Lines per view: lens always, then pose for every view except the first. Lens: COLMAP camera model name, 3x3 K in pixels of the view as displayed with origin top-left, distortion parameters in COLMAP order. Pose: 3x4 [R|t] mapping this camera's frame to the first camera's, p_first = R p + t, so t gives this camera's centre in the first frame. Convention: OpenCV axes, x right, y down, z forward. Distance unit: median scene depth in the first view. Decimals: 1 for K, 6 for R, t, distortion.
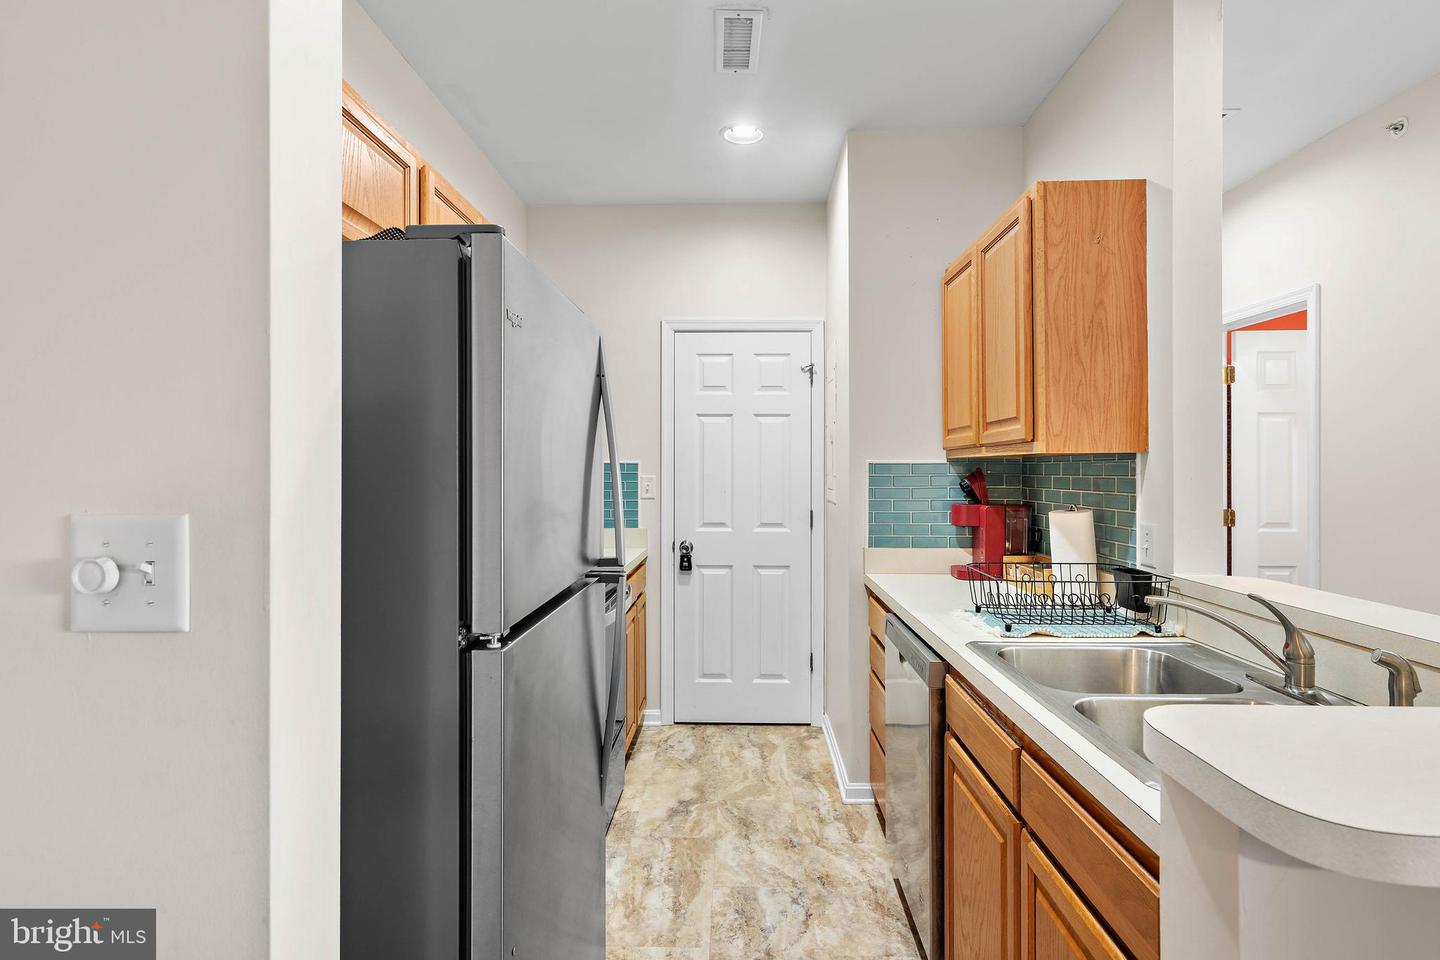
lens RADIAL K [[735.4, 0, 720.6], [0, 735.4, 474.2], [0, 0, 1]] dist [-0.005044, 0.000406]
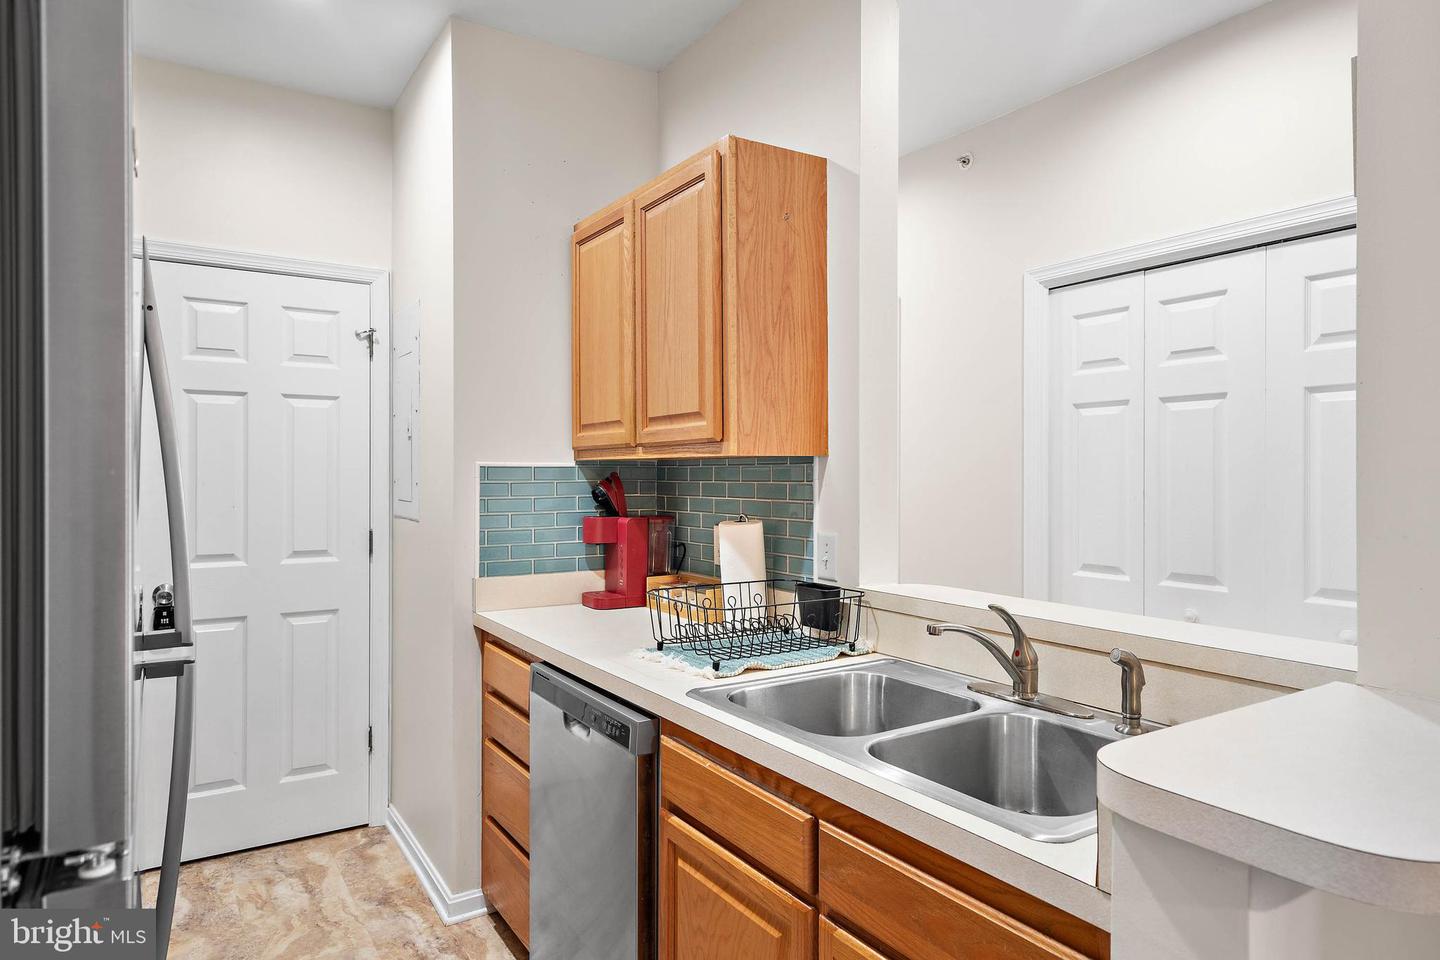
lens RADIAL K [[872.7, 0, 723.3], [0, 872.7, 484.1], [0, 0, 1]] dist [0.003607, 0.005466]
pose [[0.823733, -0.005711, 0.566949, -0.119305], [0.002793, 0.999978, 0.006014, -0.001441], [-0.566971, -0.003371, 0.823731, 0.139276]]
